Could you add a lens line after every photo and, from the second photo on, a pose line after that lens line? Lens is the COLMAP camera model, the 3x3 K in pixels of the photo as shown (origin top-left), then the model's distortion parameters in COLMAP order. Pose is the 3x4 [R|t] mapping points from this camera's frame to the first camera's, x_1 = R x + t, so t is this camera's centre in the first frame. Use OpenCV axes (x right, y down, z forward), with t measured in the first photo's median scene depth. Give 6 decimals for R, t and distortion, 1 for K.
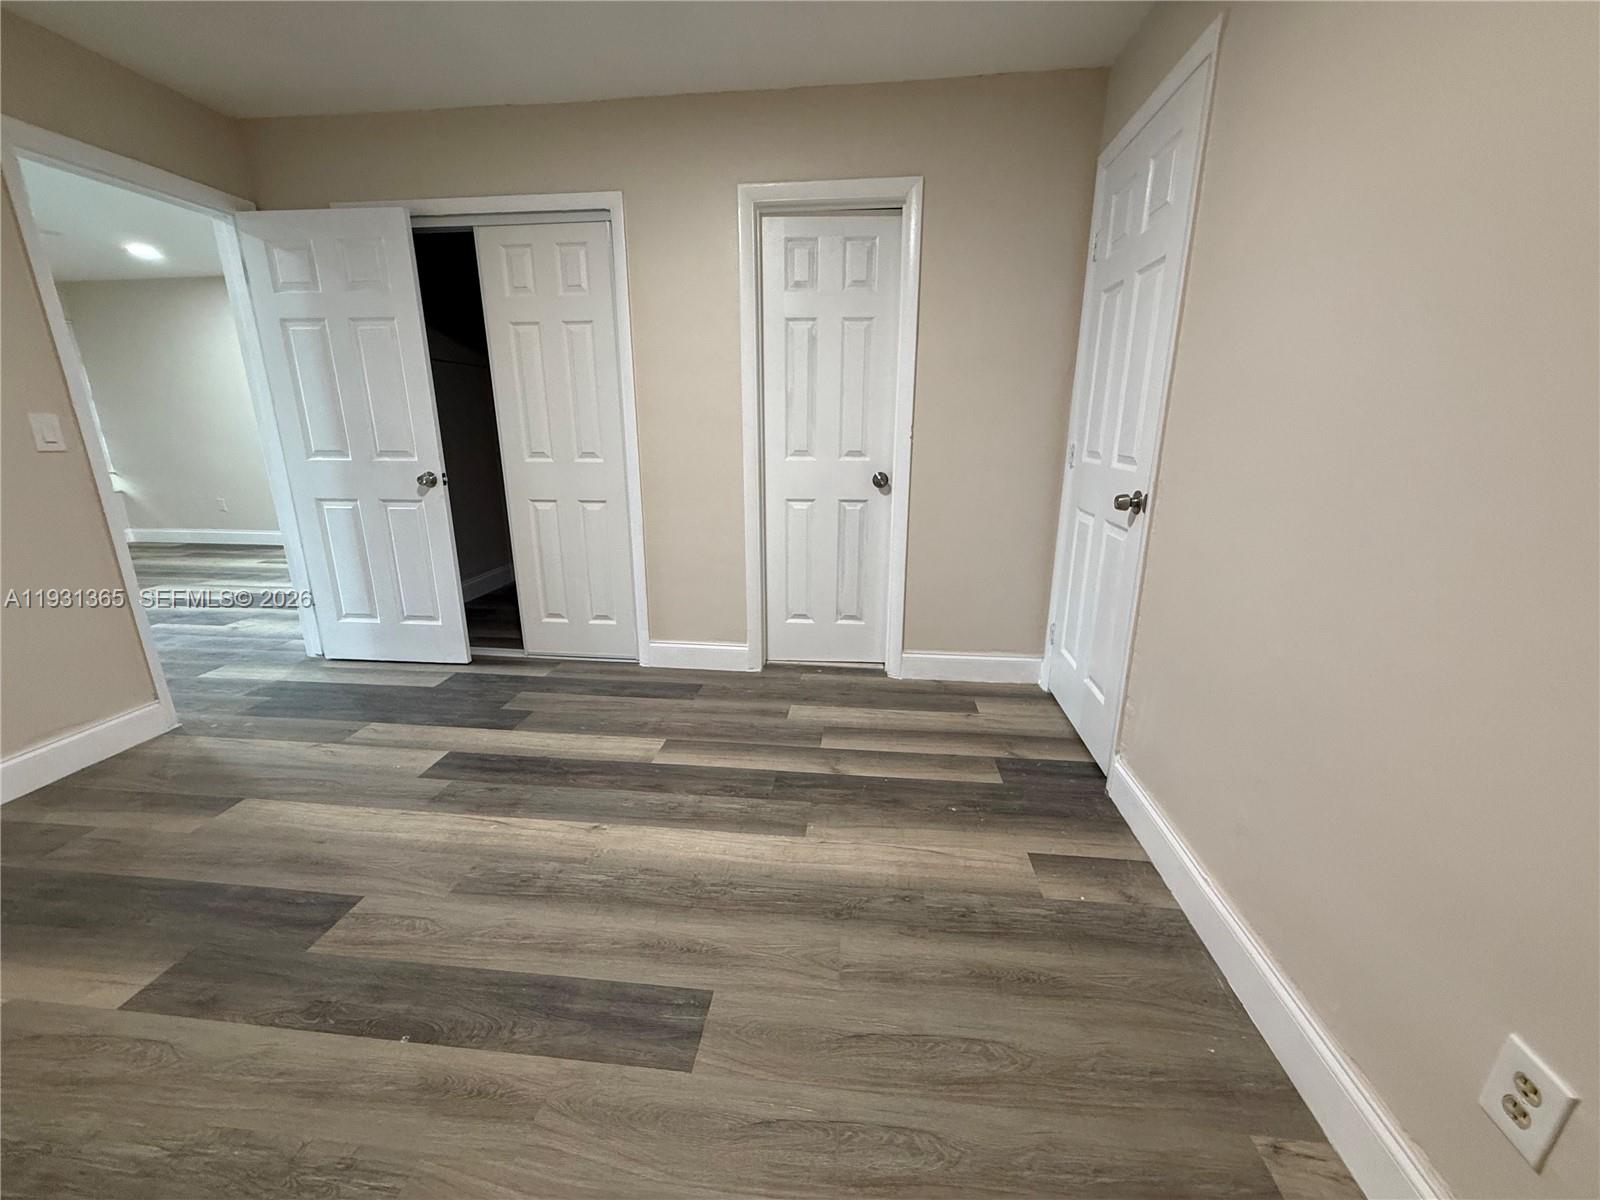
lens RADIAL K [[640.0, 0, 795.1], [0, 640.0, 599.6], [0, 0, 1]] dist [0.001116, 0.000179]
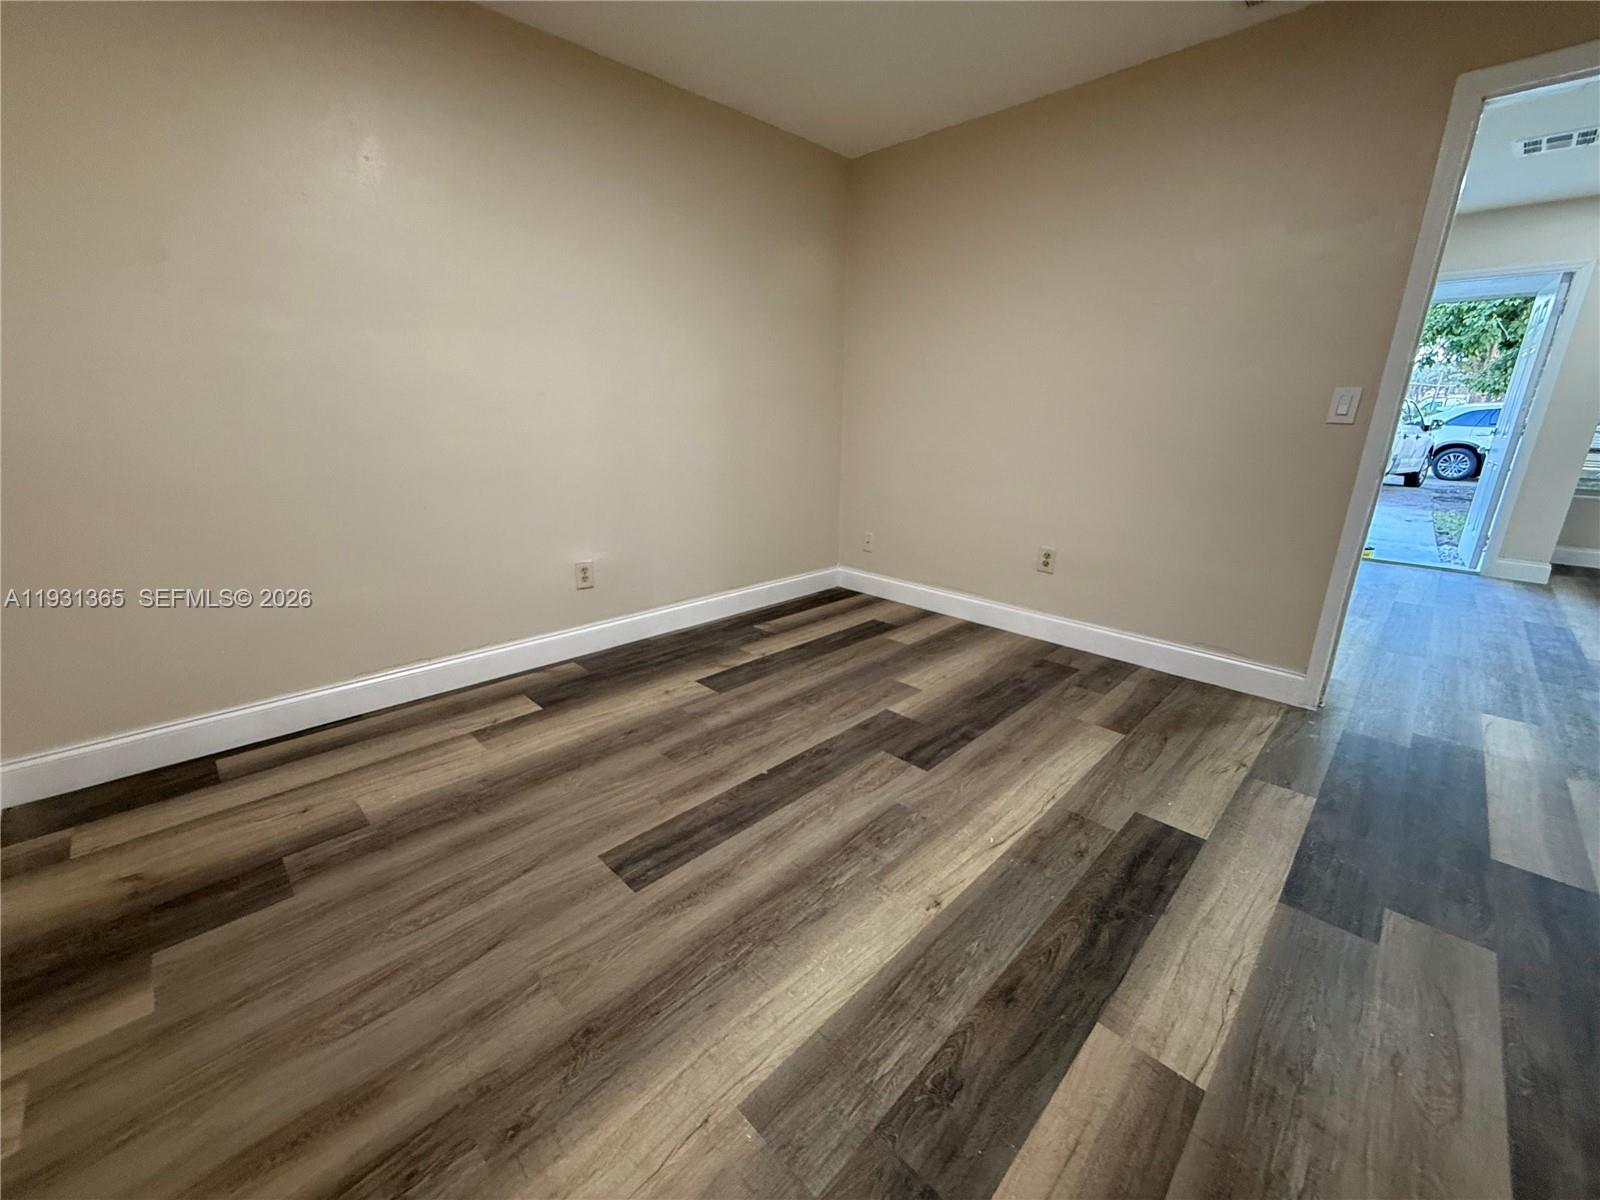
lens RADIAL K [[640.0, 0, 795.1], [0, 640.0, 599.6], [0, 0, 1]] dist [0.001116, 0.000179]
pose [[-0.623383, 0.218964, -0.750632, 0.268074], [-0.217092, 0.873780, 0.435177, -0.240703], [0.751175, 0.434238, -0.497165, 0.969920]]
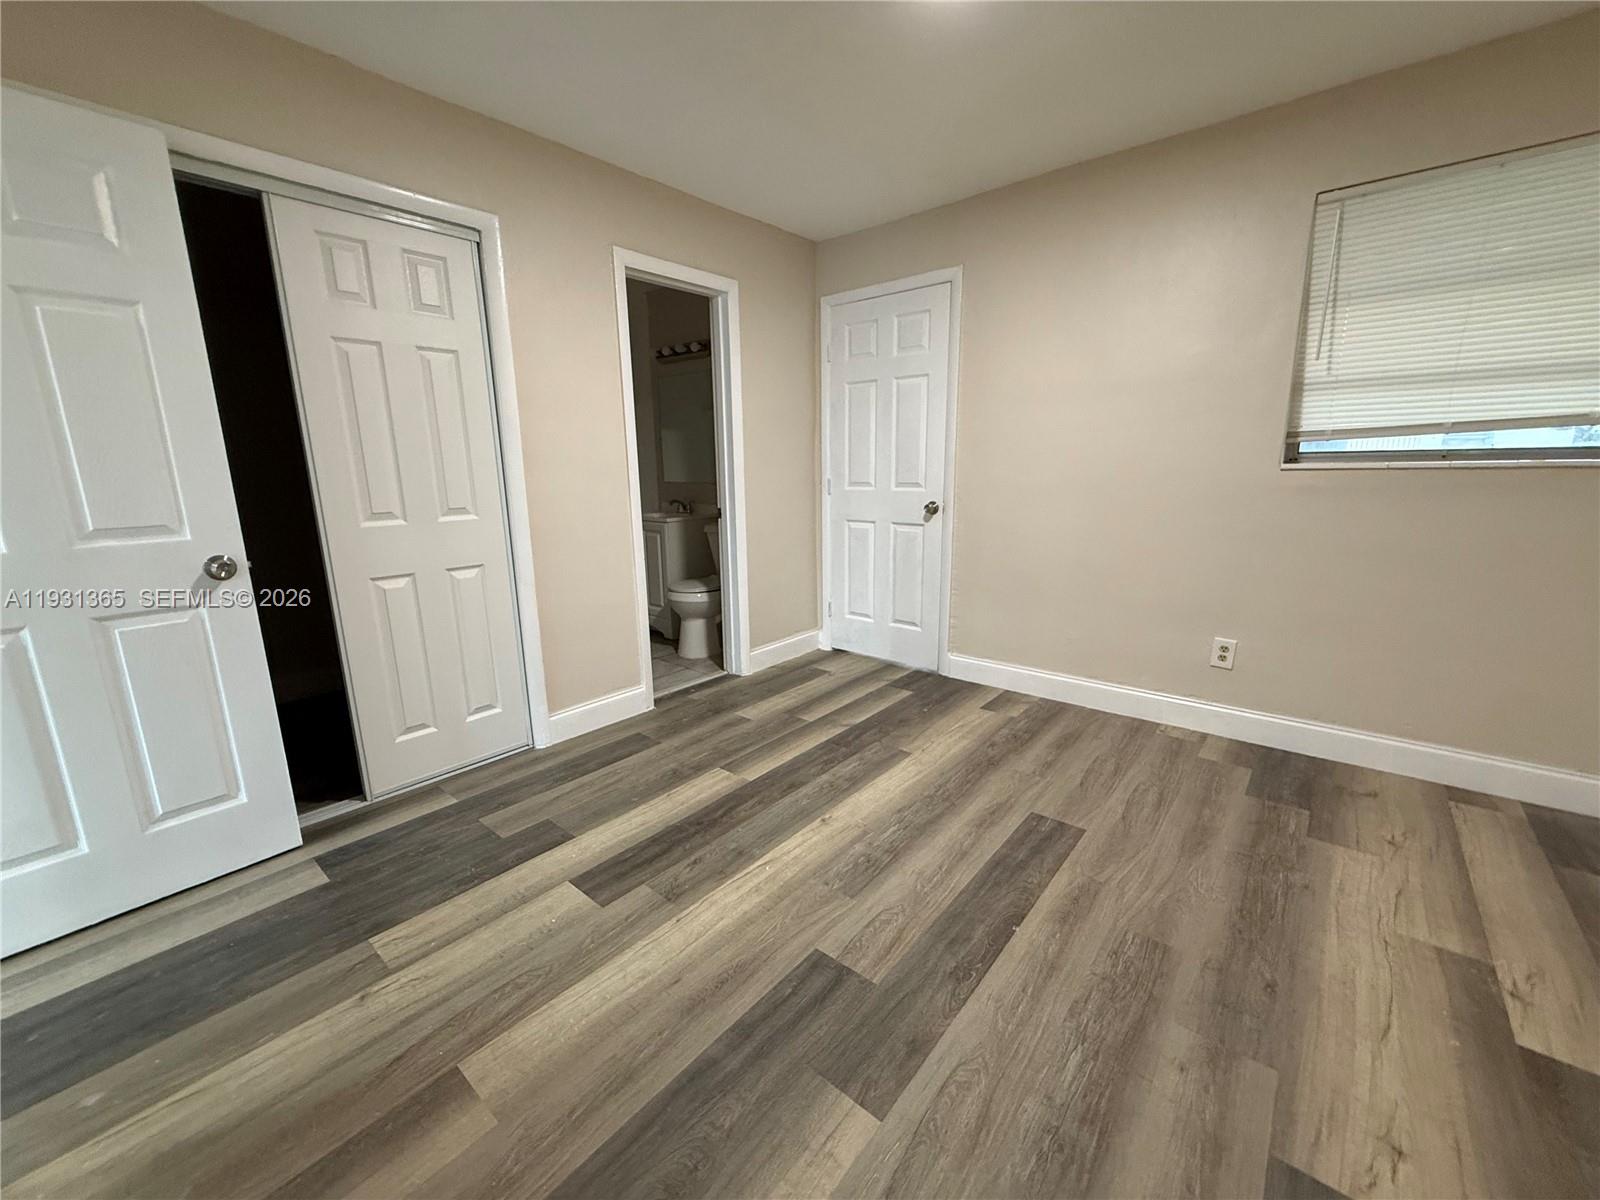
lens RADIAL K [[640.0, 0, 795.1], [0, 640.0, 599.6], [0, 0, 1]] dist [0.001116, 0.000179]
pose [[0.557010, -0.181017, 0.810539, -1.045285], [0.235926, 0.970239, 0.054553, -0.083697], [-0.796291, 0.160841, 0.583139, 0.283346]]
